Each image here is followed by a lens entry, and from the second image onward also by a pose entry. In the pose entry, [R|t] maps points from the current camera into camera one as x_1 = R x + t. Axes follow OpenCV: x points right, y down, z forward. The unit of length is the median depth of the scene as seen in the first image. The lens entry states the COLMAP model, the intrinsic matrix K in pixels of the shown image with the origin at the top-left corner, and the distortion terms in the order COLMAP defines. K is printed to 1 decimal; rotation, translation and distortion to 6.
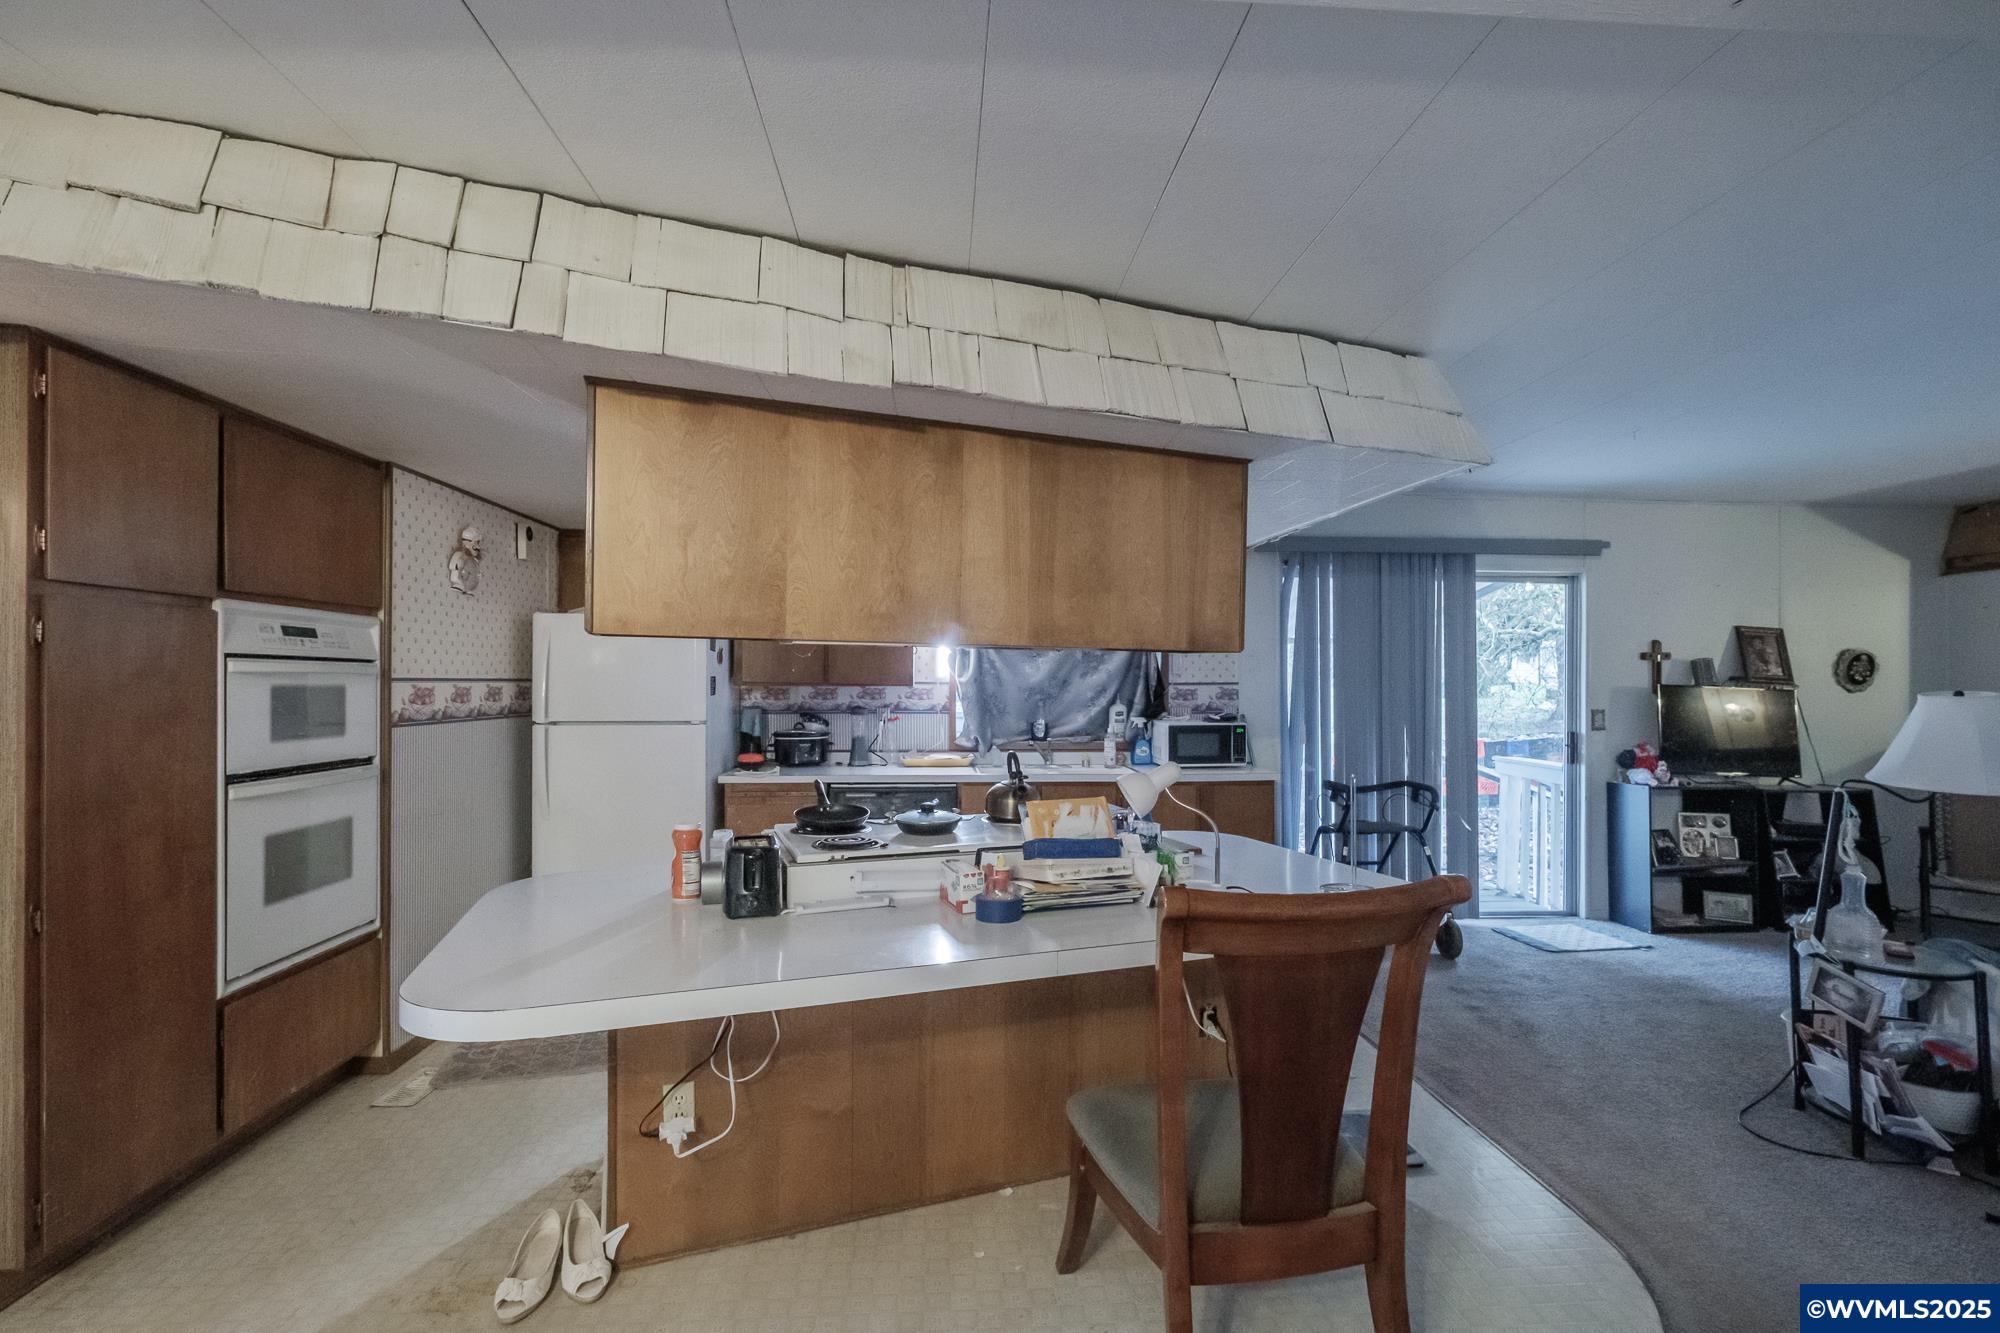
lens RADIAL K [[873.7, 0, 992.5], [0, 873.7, 680.3], [0, 0, 1]] dist [-0.002465, -0.000778]
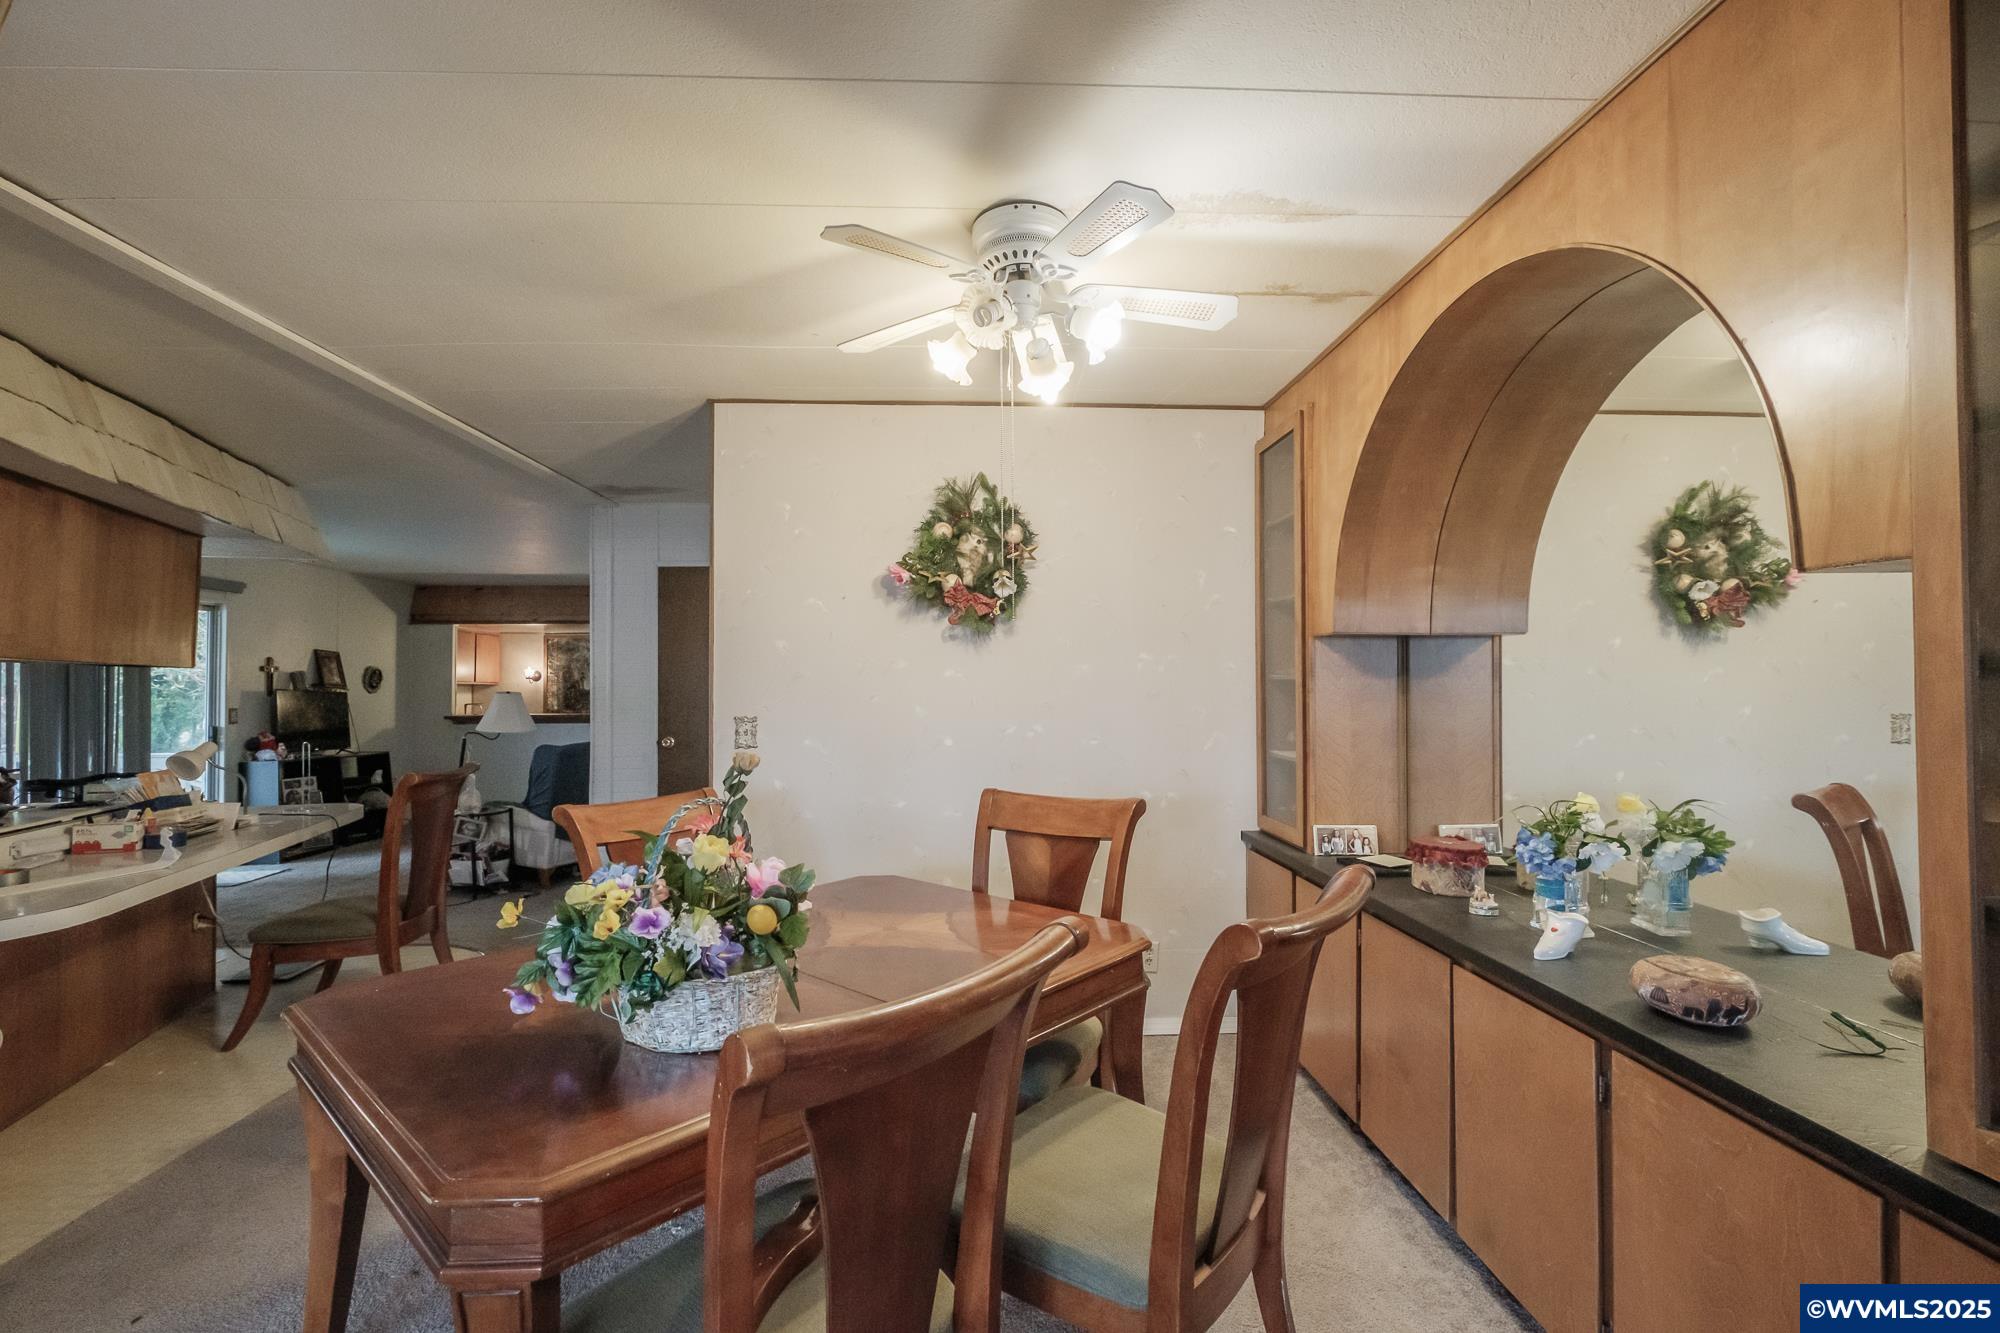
lens RADIAL K [[873.7, 0, 992.5], [0, 873.7, 680.3], [0, 0, 1]] dist [-0.002465, -0.000778]
pose [[0.023369, 0.006040, 0.999709, -0.830279], [-0.000903, 0.999981, -0.006021, -0.002302], [-0.999726, -0.000762, 0.023374, -0.257099]]
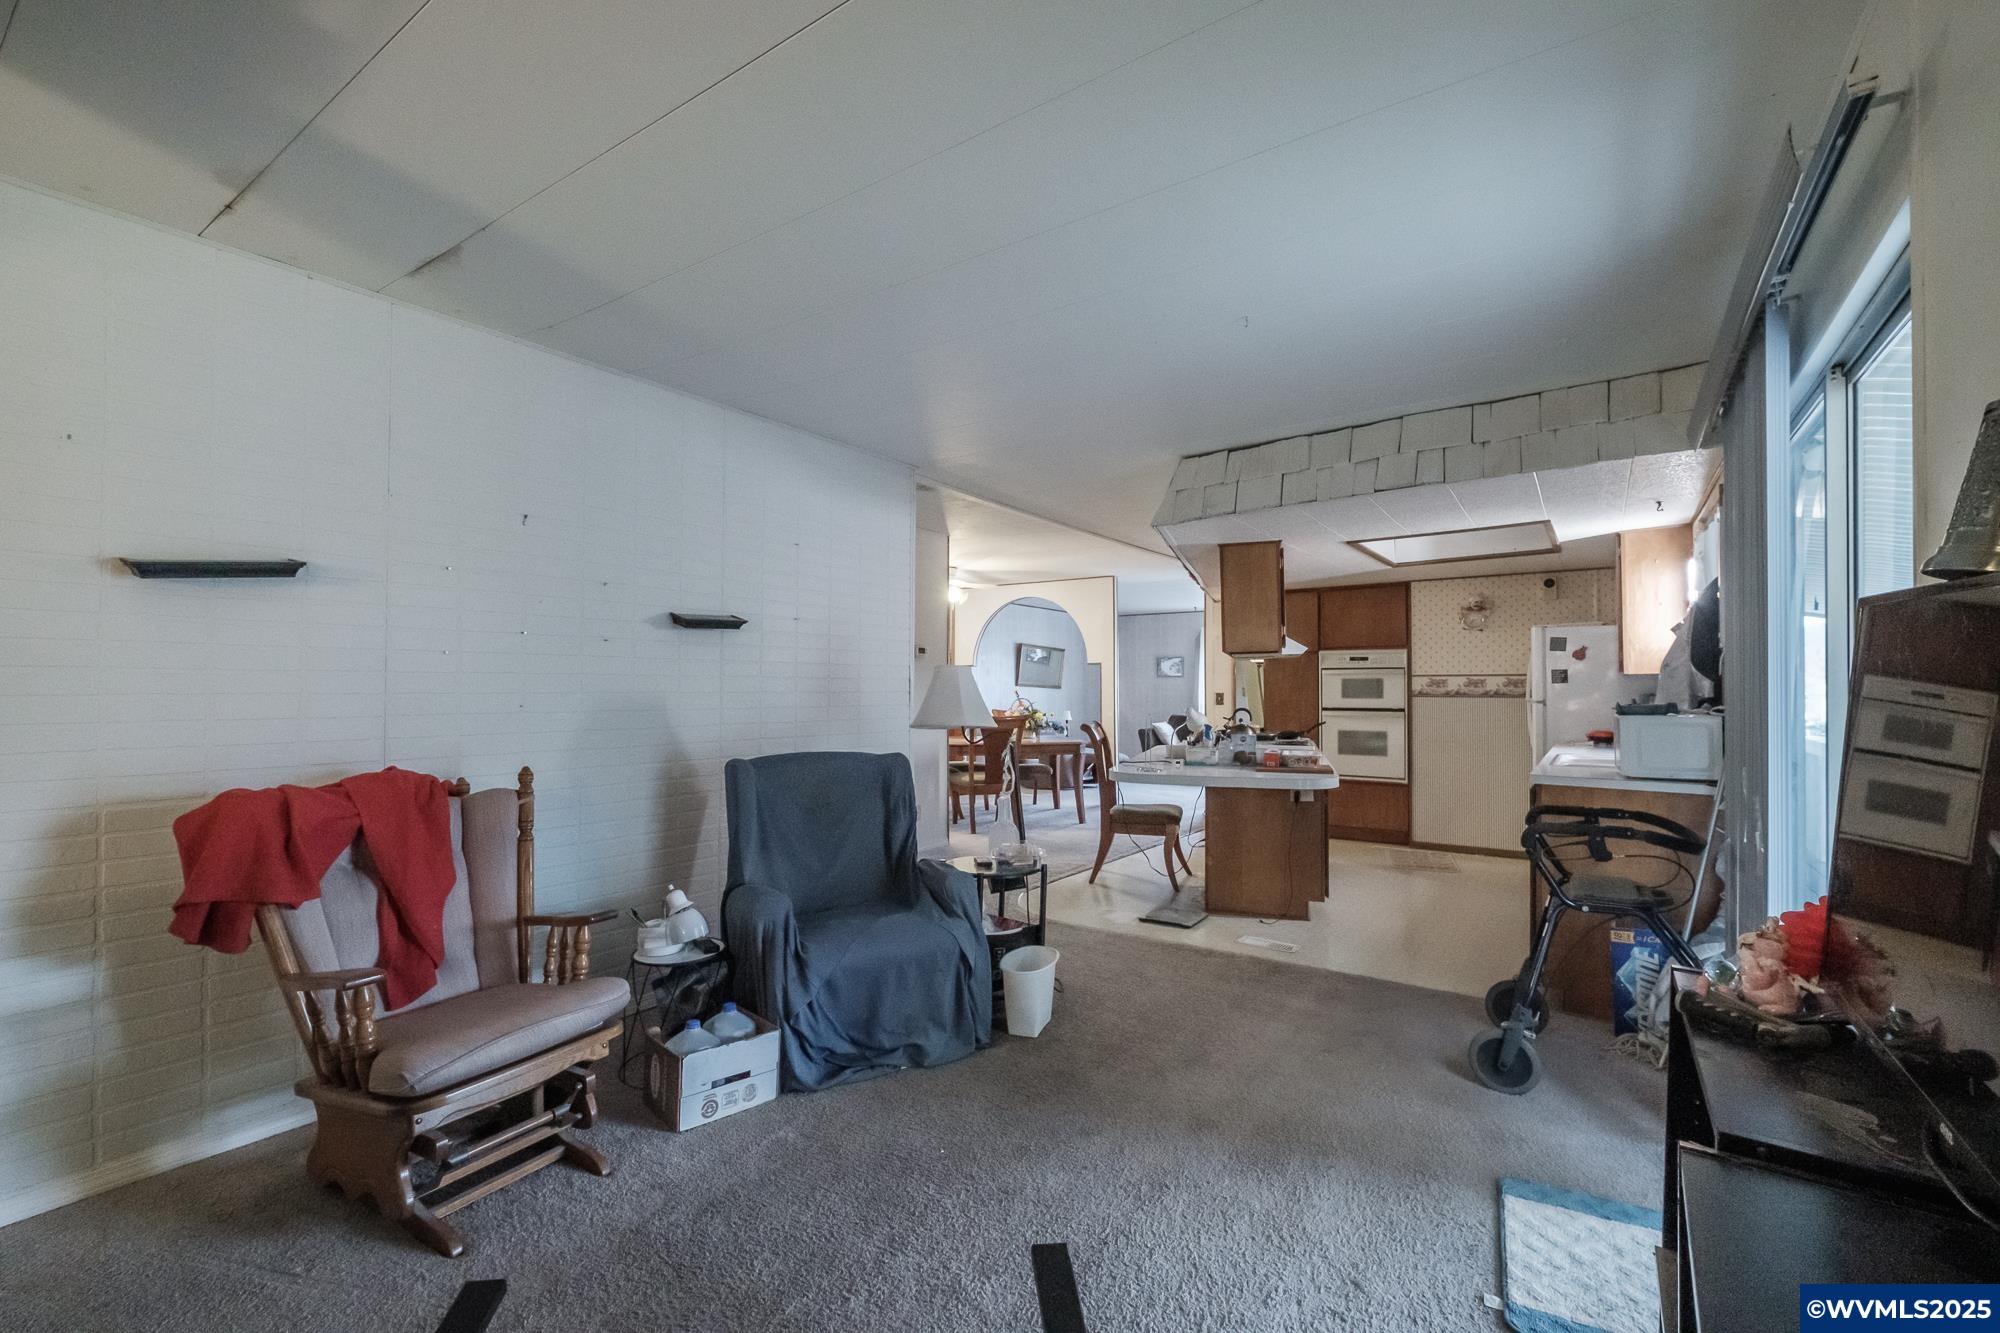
lens RADIAL K [[873.7, 0, 992.5], [0, 873.7, 680.3], [0, 0, 1]] dist [-0.002465, -0.000778]
pose [[-0.626005, -0.001786, -0.779817, 1.477617], [0.006305, 0.999953, -0.007351, 0.017075], [0.779794, -0.009518, -0.625964, 1.301385]]
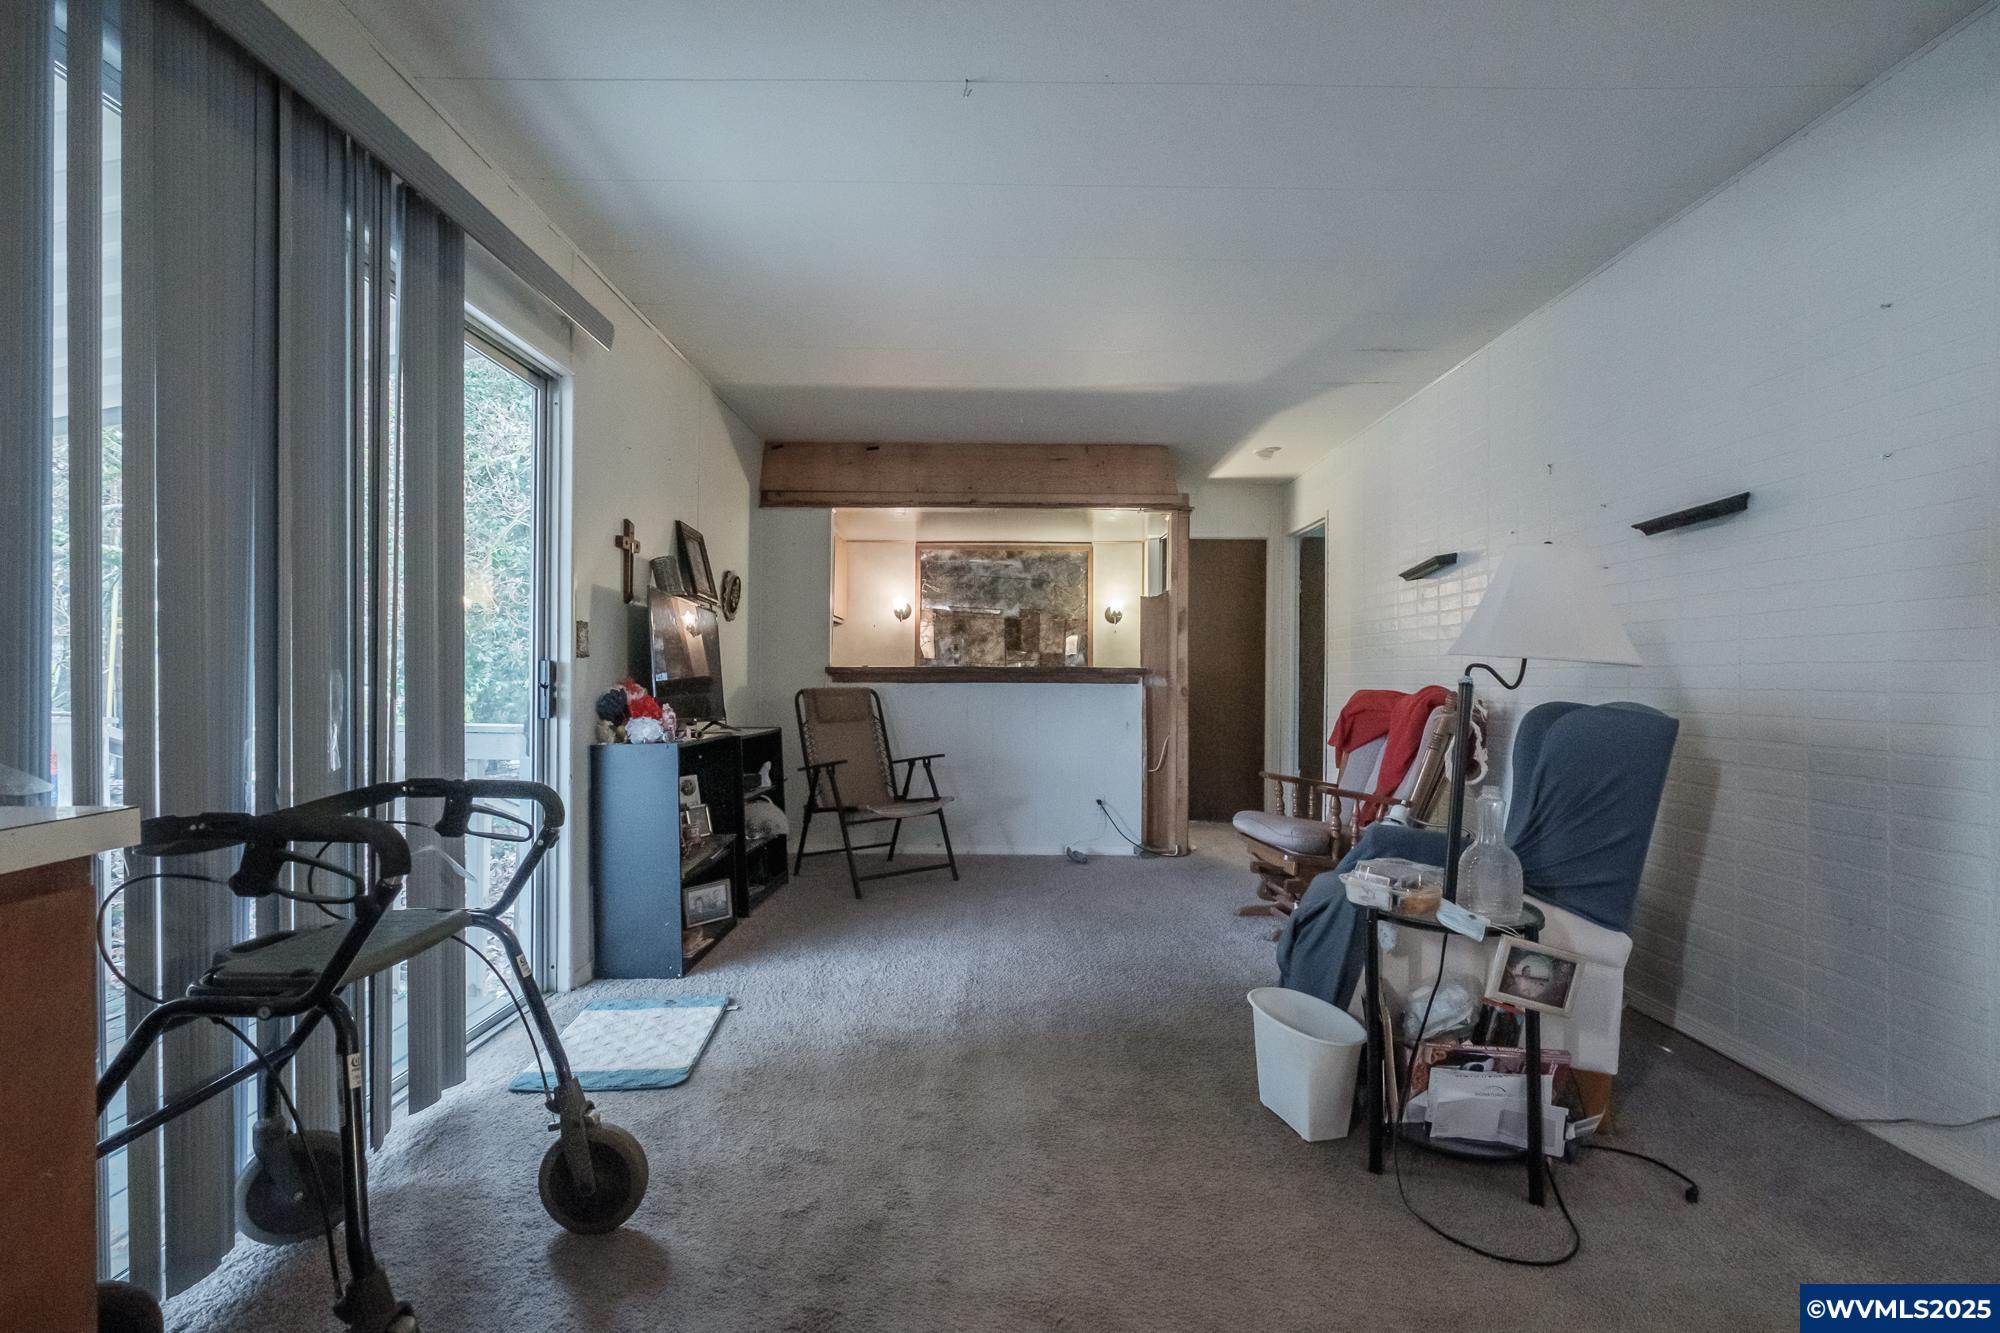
lens RADIAL K [[873.7, 0, 992.5], [0, 873.7, 680.3], [0, 0, 1]] dist [-0.002465, -0.000778]
pose [[0.076077, -0.007821, 0.997071, 0.189908], [-0.008005, 0.999932, 0.008454, 0.089417], [-0.997070, -0.008625, 0.076009, 0.937605]]
